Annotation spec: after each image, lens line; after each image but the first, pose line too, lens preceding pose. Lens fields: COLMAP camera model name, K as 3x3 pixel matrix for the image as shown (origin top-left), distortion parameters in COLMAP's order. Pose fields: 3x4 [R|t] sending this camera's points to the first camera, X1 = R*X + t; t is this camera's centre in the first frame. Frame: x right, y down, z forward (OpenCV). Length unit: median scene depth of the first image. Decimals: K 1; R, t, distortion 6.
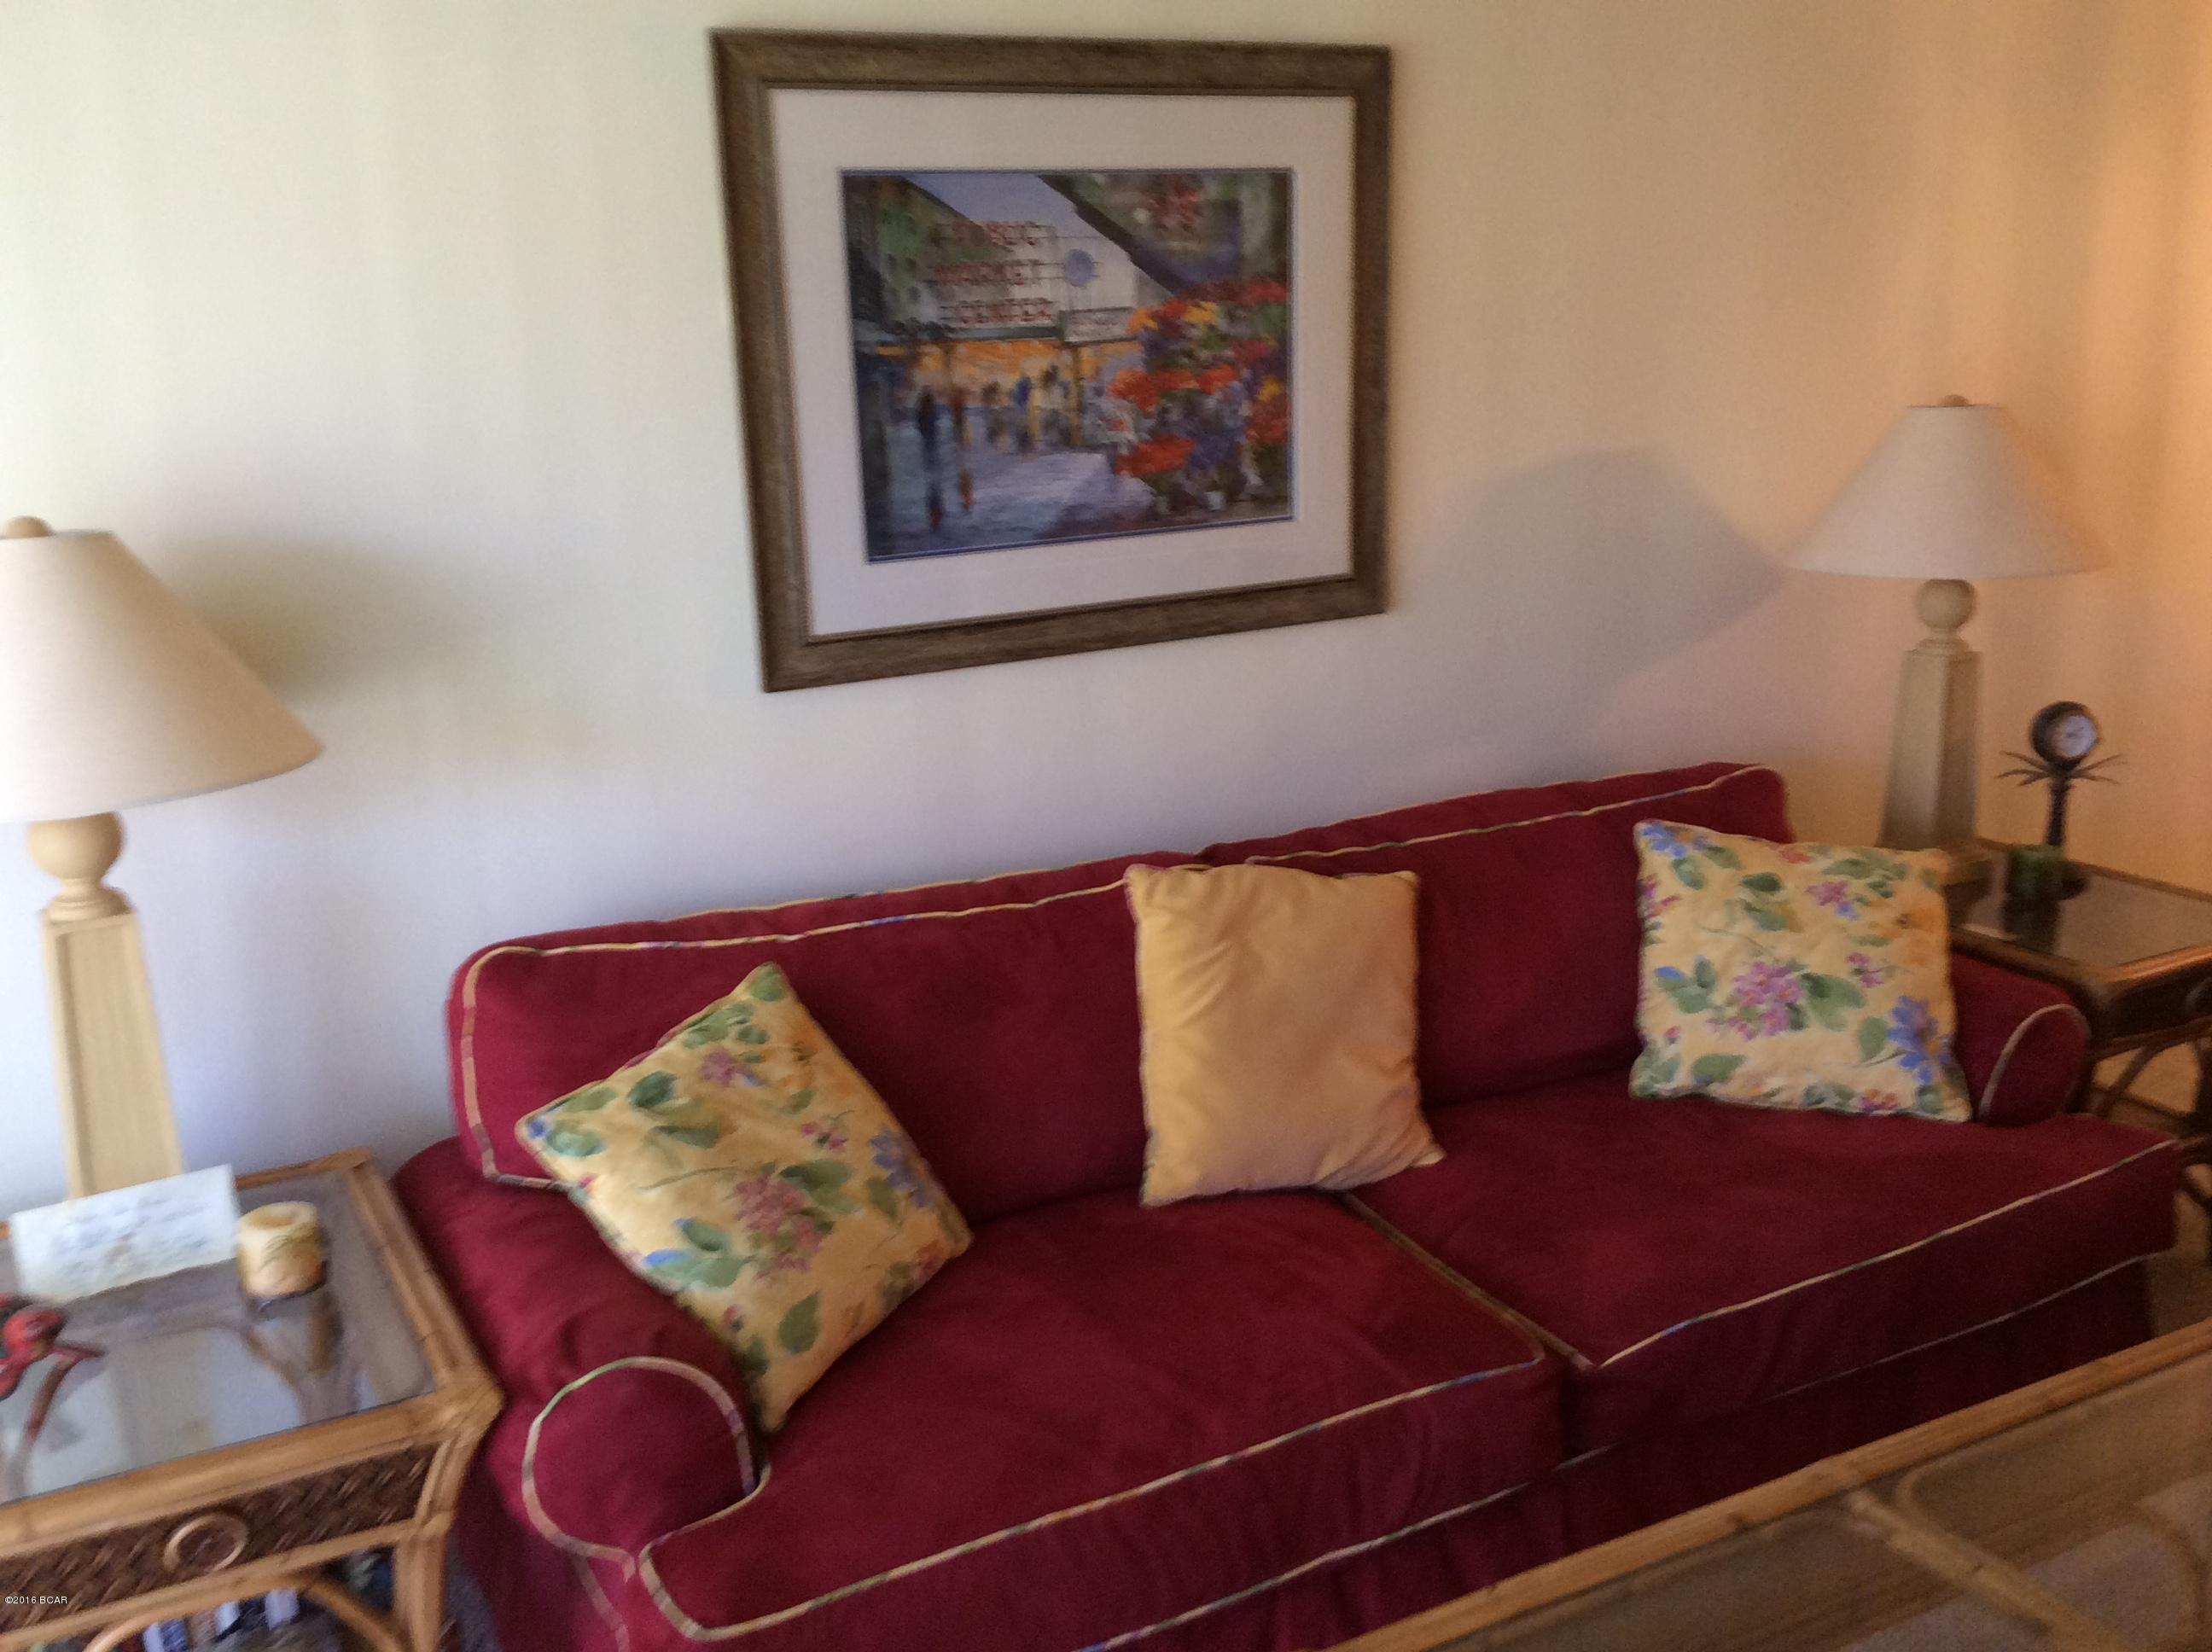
lens RADIAL K [[2043.5, 0, 1106.0], [0, 2043.5, 826.0], [0, 0, 1]] dist [0.165925, -0.332514]
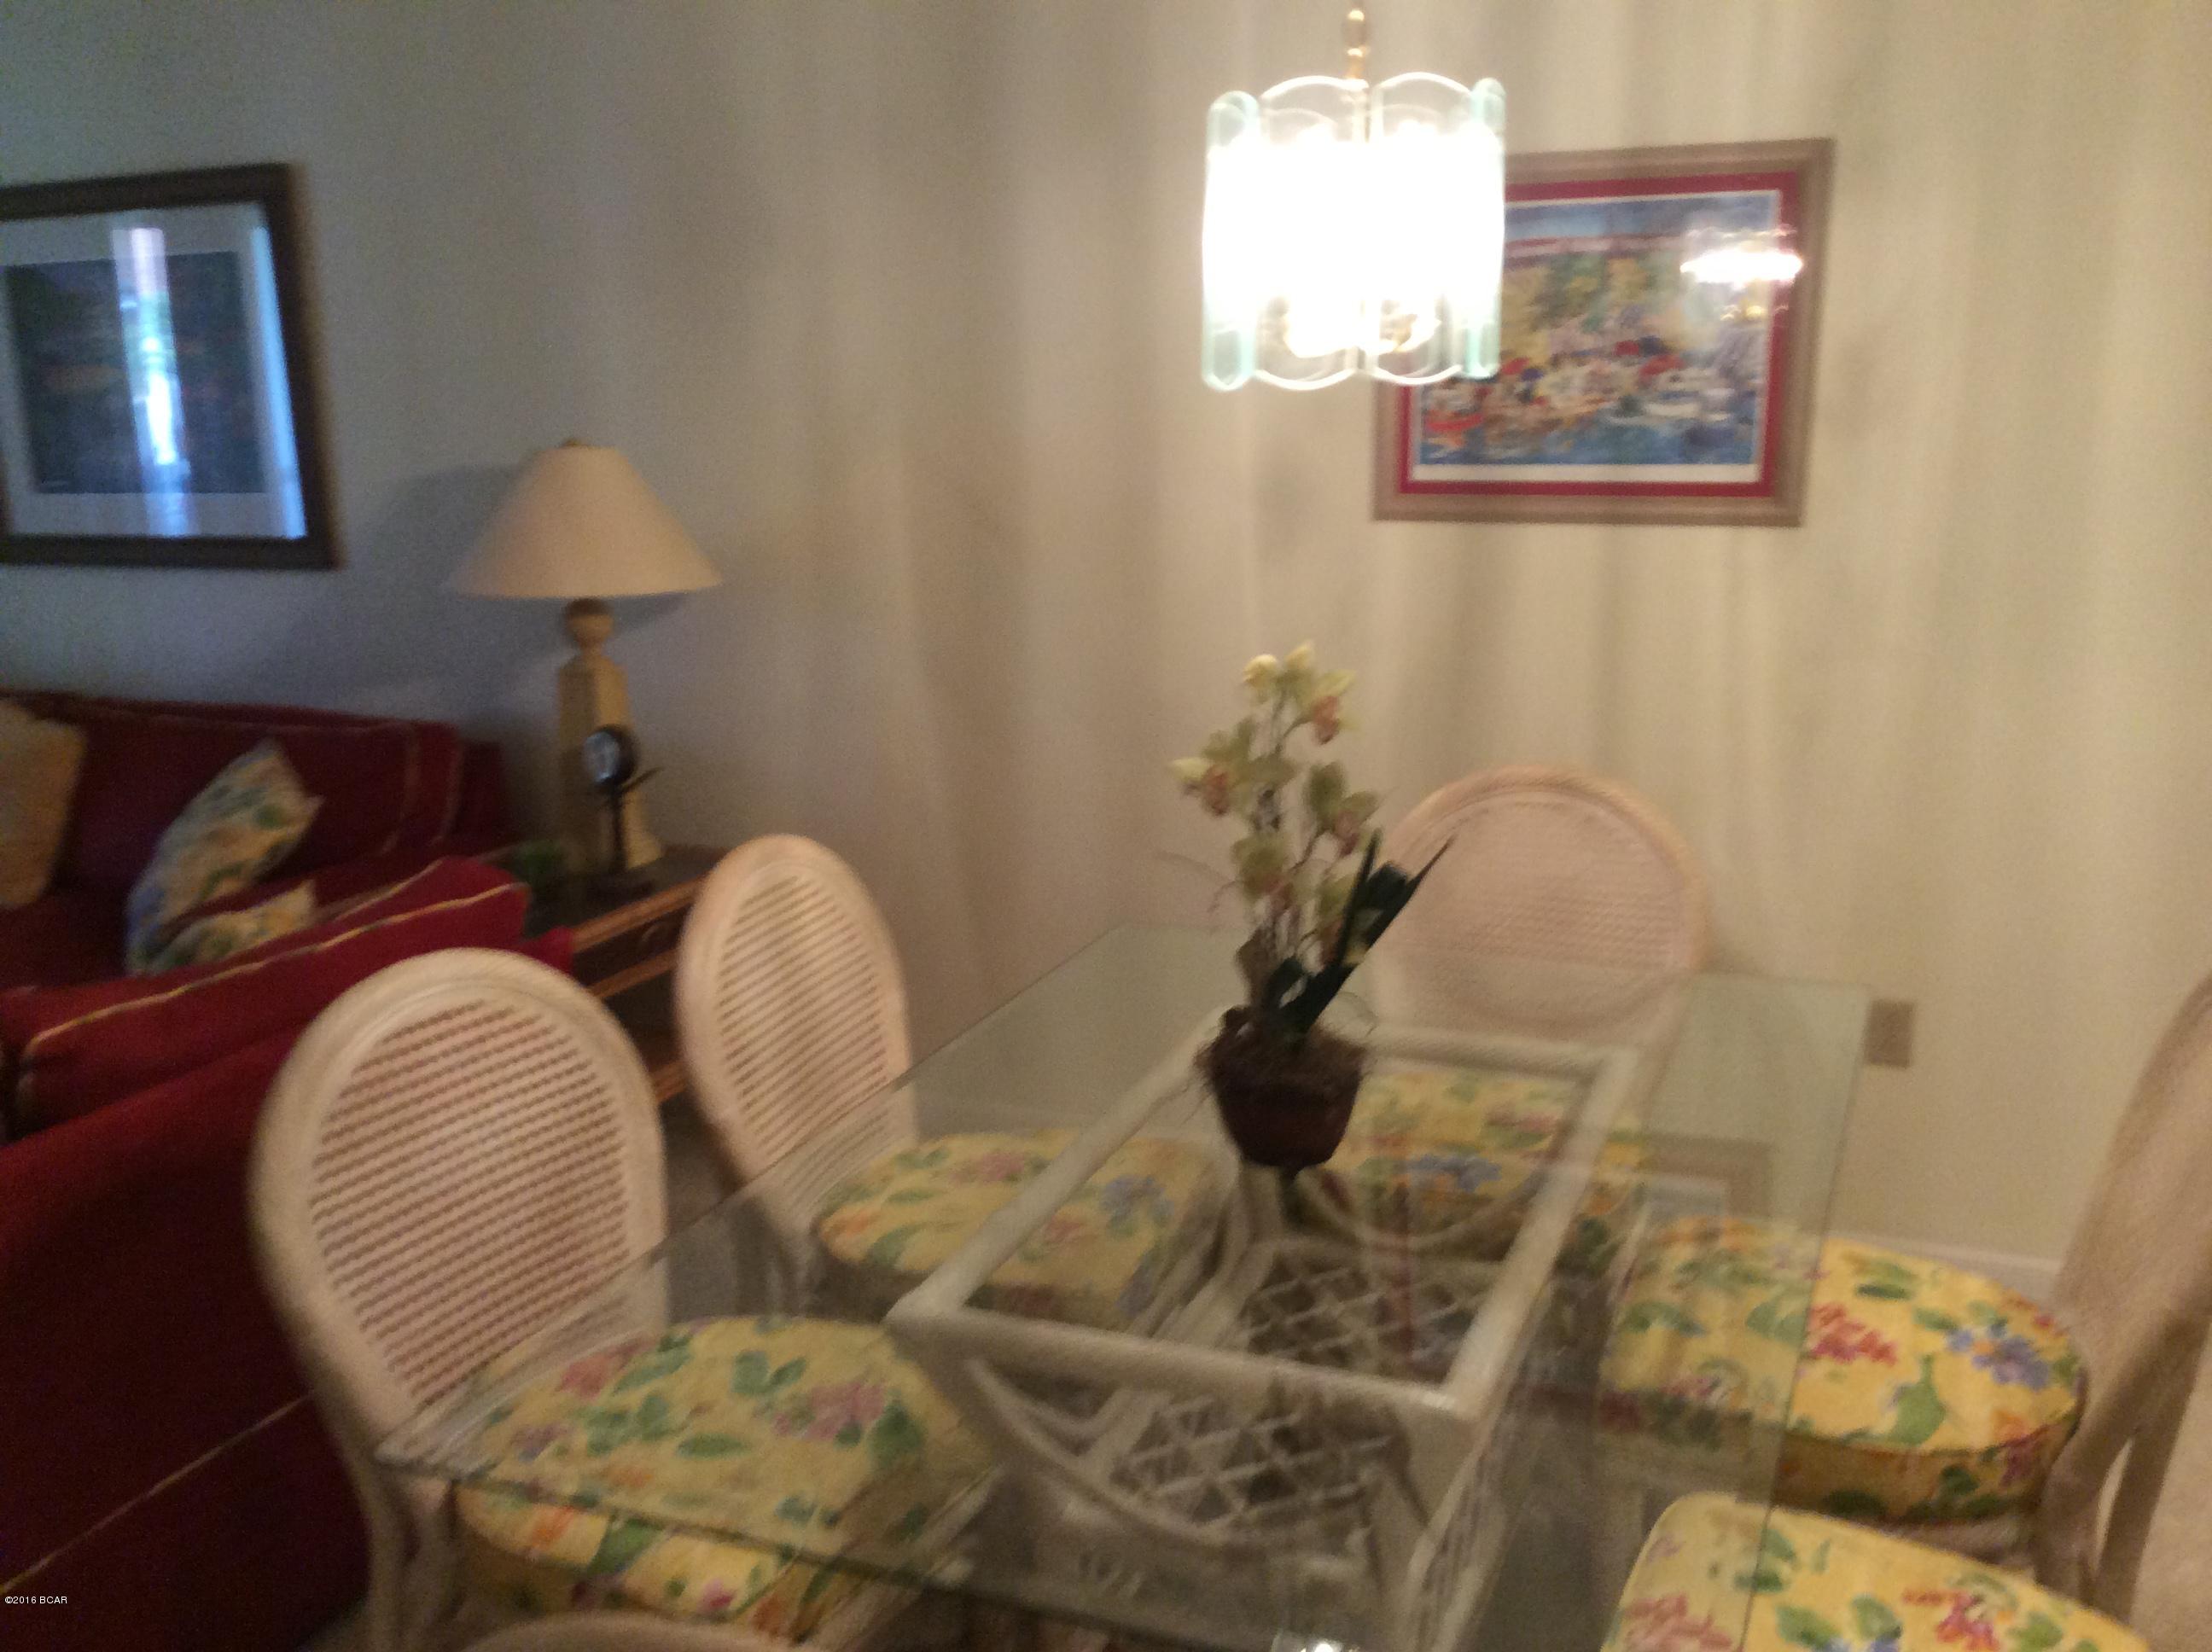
lens RADIAL K [[2043.5, 0, 1106.0], [0, 2043.5, 826.0], [0, 0, 1]] dist [0.165925, -0.332514]
pose [[0.591644, 0.187923, -0.783991, 1.613379], [-0.197393, 0.976621, 0.085132, -0.164008], [0.781660, 0.104386, 0.614907, 0.605717]]
